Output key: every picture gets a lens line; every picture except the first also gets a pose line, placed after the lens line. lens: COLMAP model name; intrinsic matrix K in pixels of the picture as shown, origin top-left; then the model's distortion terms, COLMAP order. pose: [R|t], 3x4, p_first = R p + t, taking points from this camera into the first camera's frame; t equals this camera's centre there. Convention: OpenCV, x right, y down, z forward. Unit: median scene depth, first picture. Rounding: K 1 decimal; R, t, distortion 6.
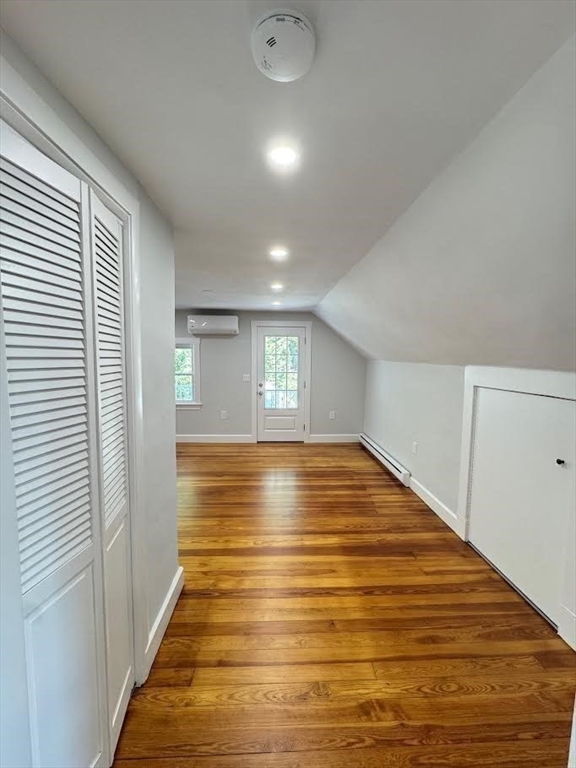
lens RADIAL K [[303.8, 0, 289.7], [0, 303.8, 383.0], [0, 0, 1]] dist [-0.007868, 0.000774]
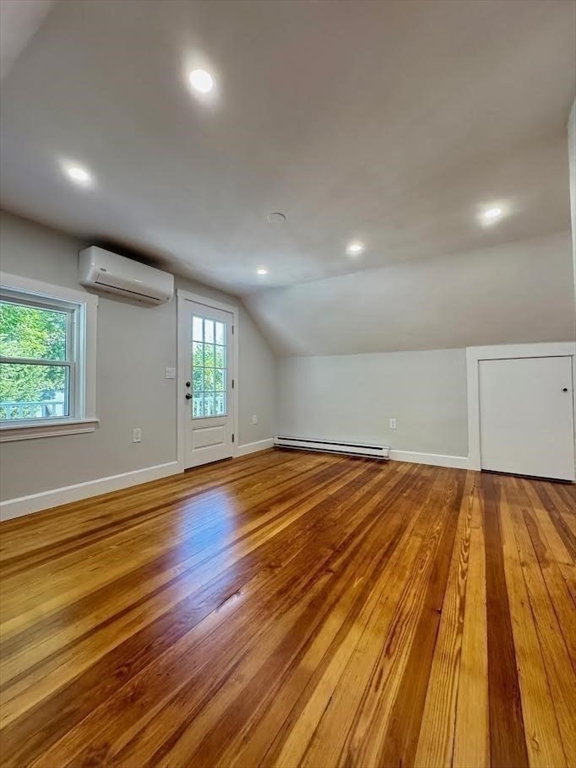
lens RADIAL K [[303.8, 0, 287.9], [0, 303.8, 386.0], [0, 0, 1]] dist [-0.007868, 0.000774]
pose [[0.585192, -0.006306, 0.810870, -0.524219], [0.081070, 0.995415, -0.050766, 0.063885], [-0.806832, 0.095446, 0.583020, 0.422992]]
